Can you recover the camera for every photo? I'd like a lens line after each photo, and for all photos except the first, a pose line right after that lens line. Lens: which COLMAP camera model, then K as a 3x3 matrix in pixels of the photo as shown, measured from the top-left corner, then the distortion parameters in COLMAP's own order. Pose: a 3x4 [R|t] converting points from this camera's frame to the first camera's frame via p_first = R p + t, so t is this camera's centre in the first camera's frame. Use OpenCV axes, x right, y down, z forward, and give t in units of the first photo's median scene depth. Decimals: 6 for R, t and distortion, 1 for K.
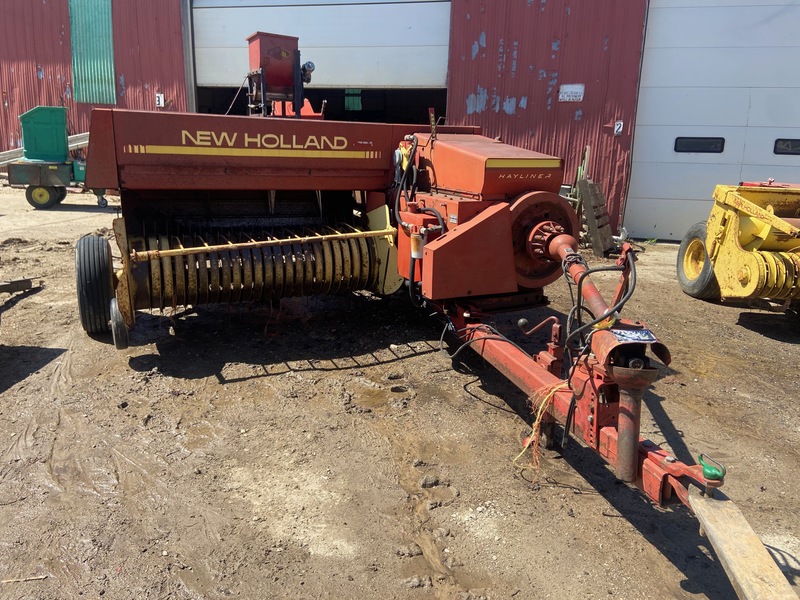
lens RADIAL K [[599.1, 0, 396.6], [0, 599.1, 295.3], [0, 0, 1]] dist [0.122600, -0.156311]
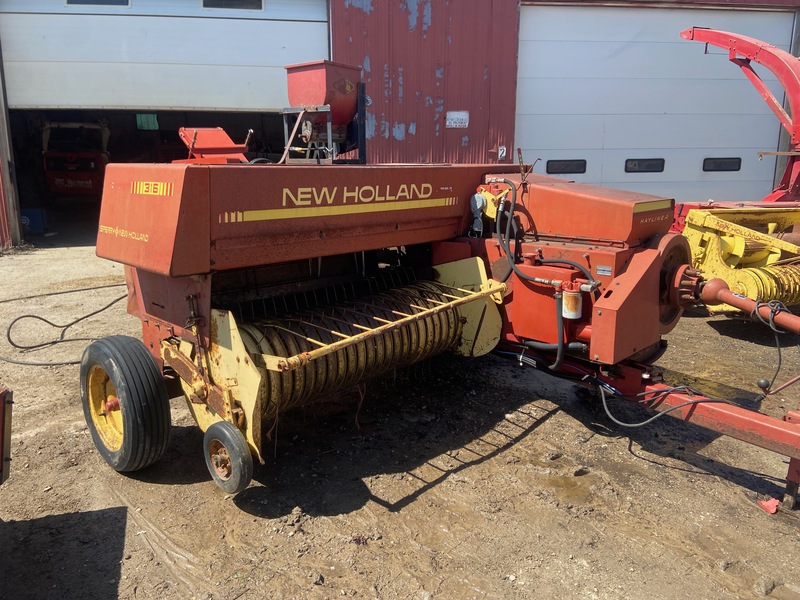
lens RADIAL K [[599.1, 0, 396.6], [0, 599.1, 295.3], [0, 0, 1]] dist [0.122600, -0.156311]
pose [[0.927137, -0.106035, 0.359407, -0.465491], [0.114381, 0.993435, -0.001970, -0.109838], [-0.356839, 0.042936, 0.933179, 0.228286]]
